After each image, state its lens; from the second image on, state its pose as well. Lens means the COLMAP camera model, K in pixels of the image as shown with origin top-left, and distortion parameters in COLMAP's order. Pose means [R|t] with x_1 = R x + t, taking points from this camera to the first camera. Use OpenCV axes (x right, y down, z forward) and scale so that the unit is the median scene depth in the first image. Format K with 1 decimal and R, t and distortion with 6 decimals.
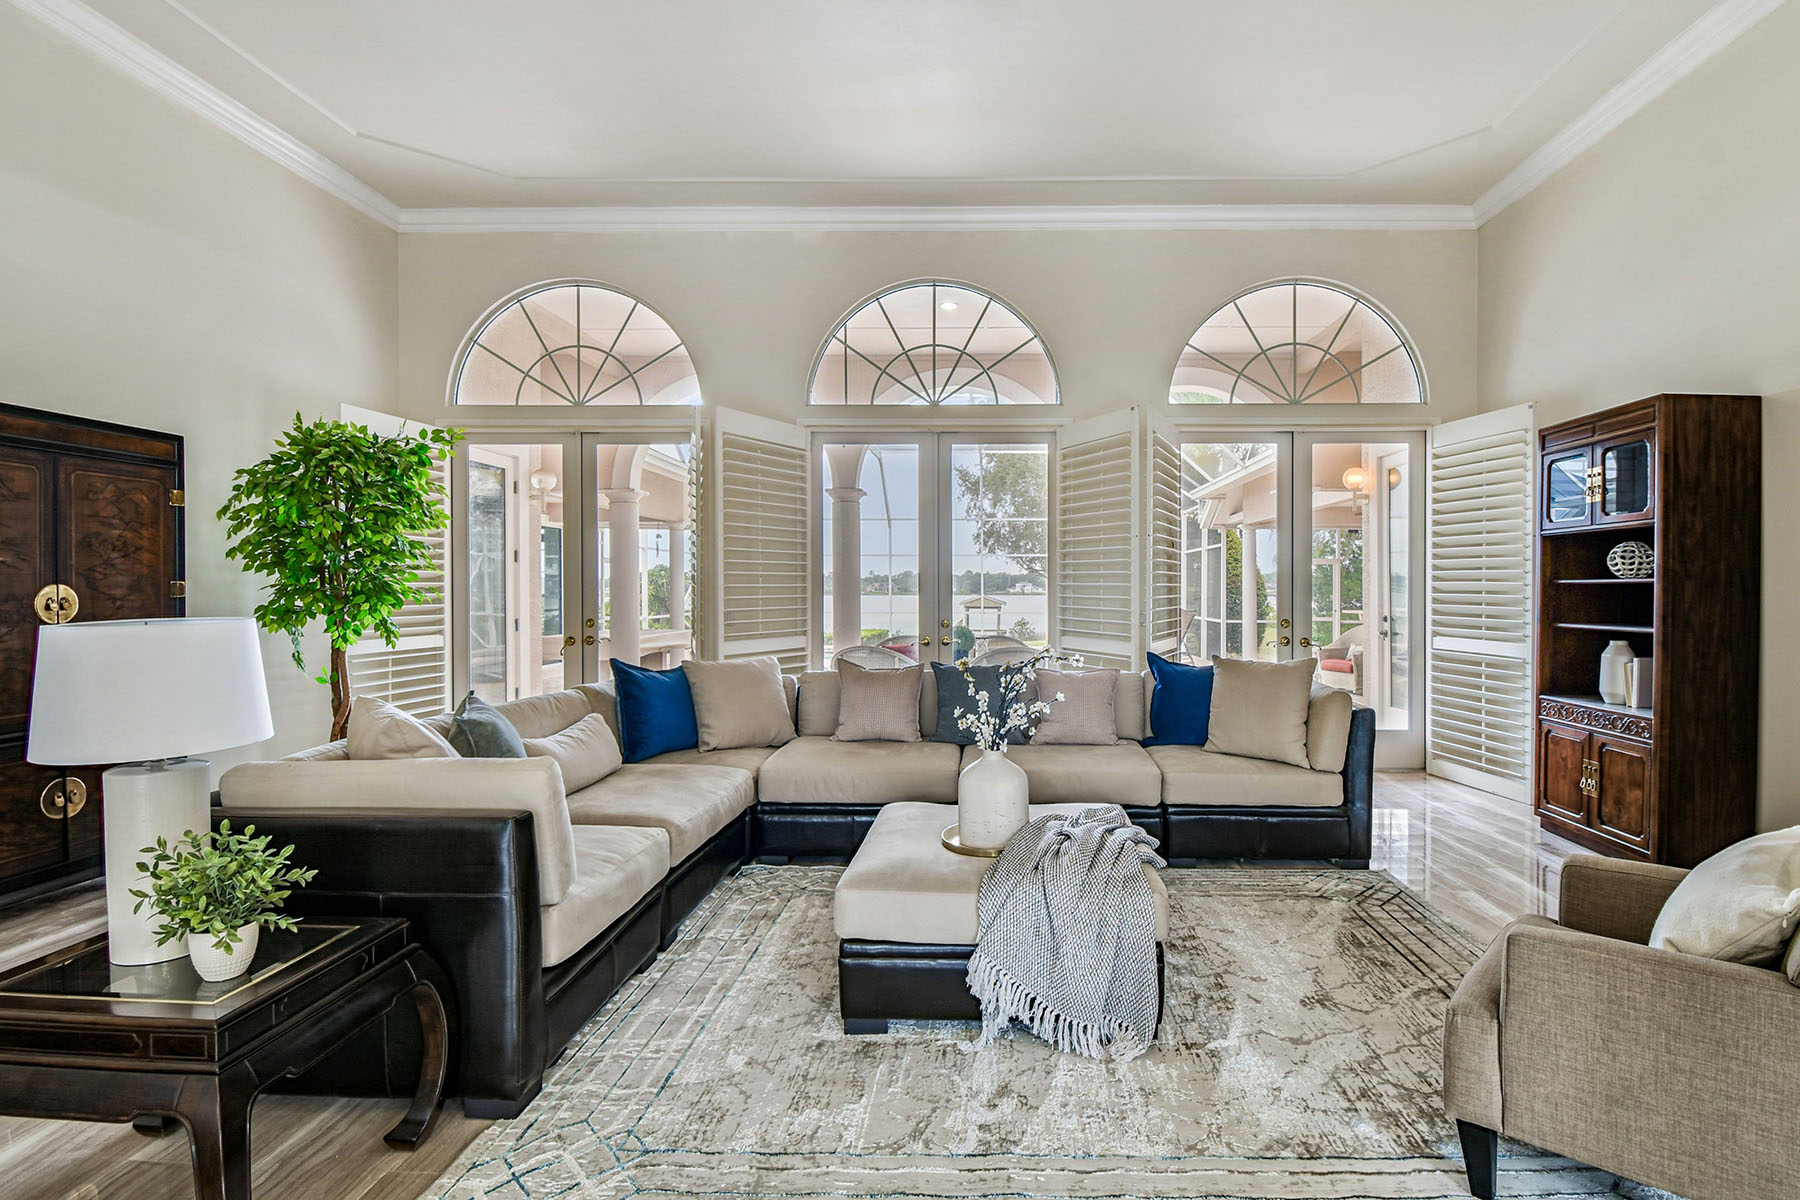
lens RADIAL K [[806.8, 0, 919.6], [0, 806.8, 597.7], [0, 0, 1]] dist [0.030972, -0.022393]
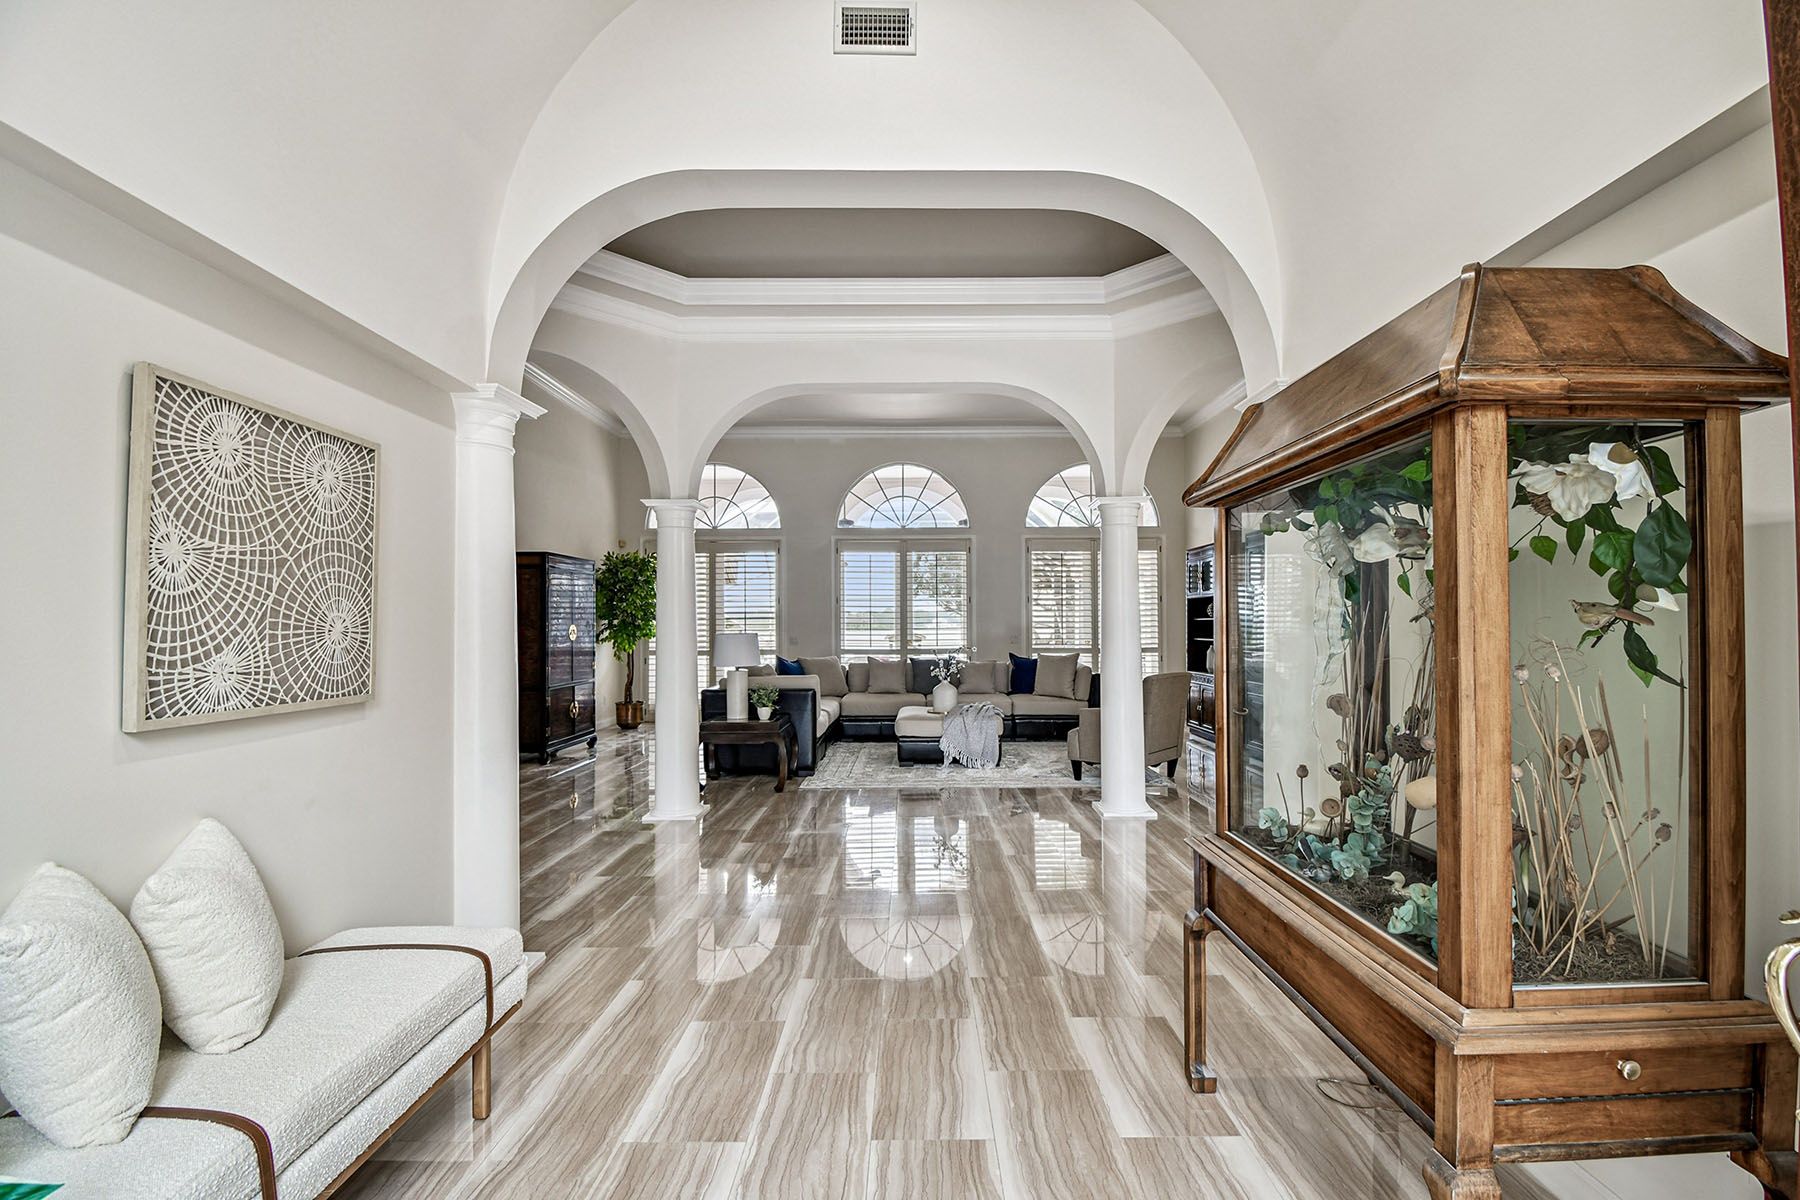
lens RADIAL K [[787.6, 0, 903.7], [0, 787.6, 609.8], [0, 0, 1]] dist [-0.000024, -0.020700]
pose [[0.996739, -0.005693, 0.080487, -0.183805], [0.007810, 0.999631, -0.026021, 0.006787], [-0.080309, 0.026564, 0.996416, -1.174097]]
